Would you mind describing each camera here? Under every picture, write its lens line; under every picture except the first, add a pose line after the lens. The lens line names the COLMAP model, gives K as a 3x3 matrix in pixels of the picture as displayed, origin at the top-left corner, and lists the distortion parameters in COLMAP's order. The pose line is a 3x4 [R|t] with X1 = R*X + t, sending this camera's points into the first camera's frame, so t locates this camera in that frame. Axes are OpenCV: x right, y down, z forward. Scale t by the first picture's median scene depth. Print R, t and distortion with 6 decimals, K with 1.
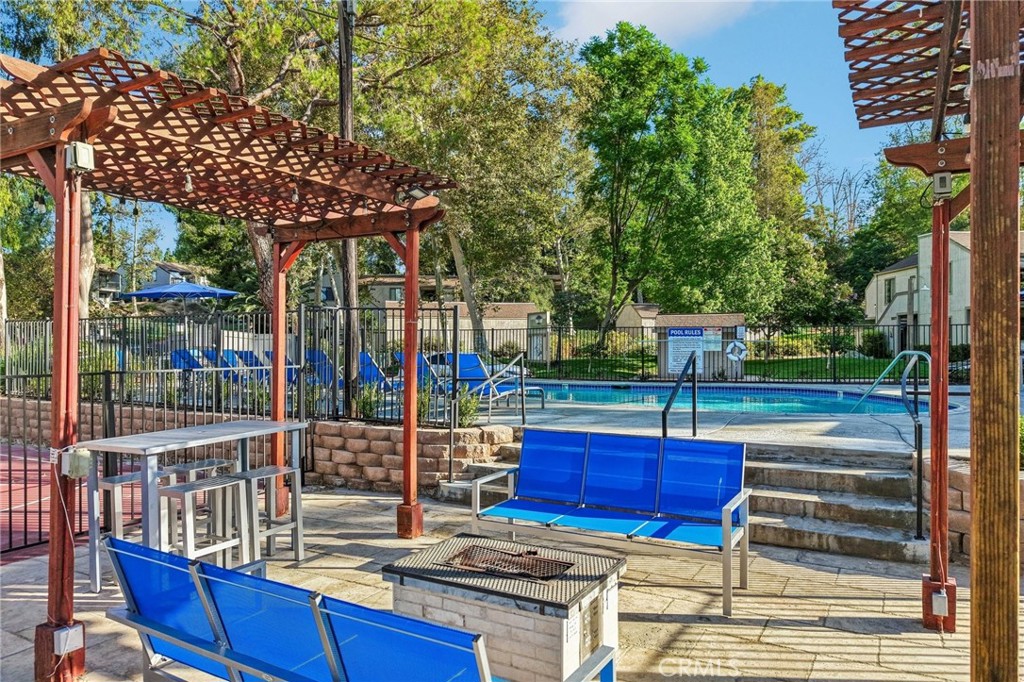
lens RADIAL K [[703.1, 0, 512.6], [0, 703.1, 353.5], [0, 0, 1]] dist [0.024897, -0.002877]
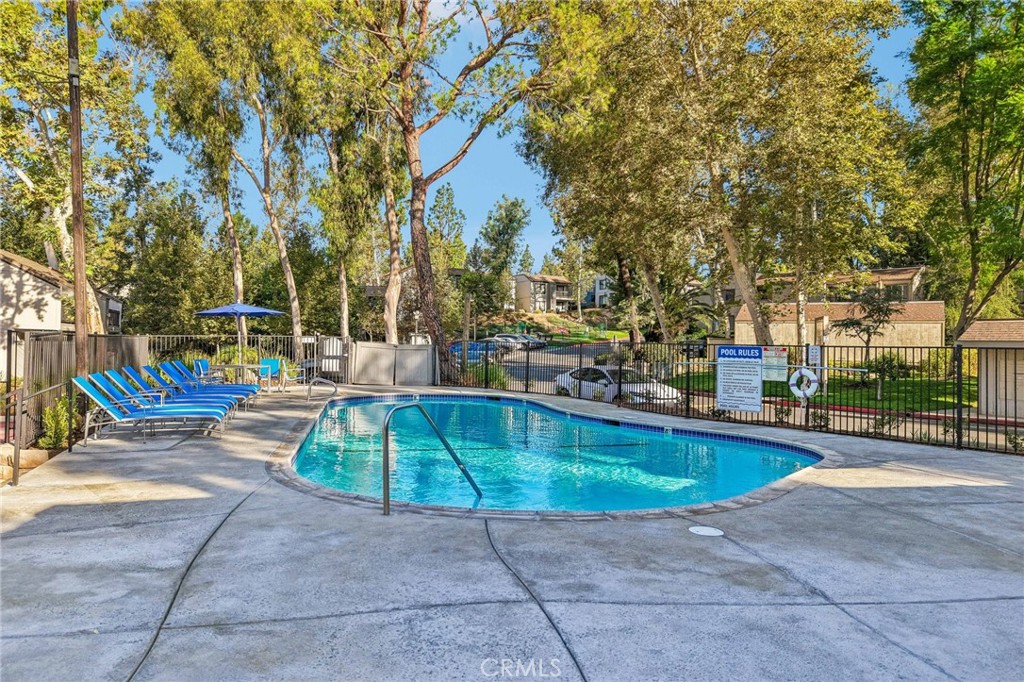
lens RADIAL K [[716.6, 0, 511.1], [0, 716.6, 325.3], [0, 0, 1]] dist [0.059824, -0.049387]
pose [[0.762276, -0.003768, -0.647241, 0.527679], [-0.023882, 0.999138, -0.033943, -0.026984], [0.646811, 0.041332, 0.761530, 0.314925]]
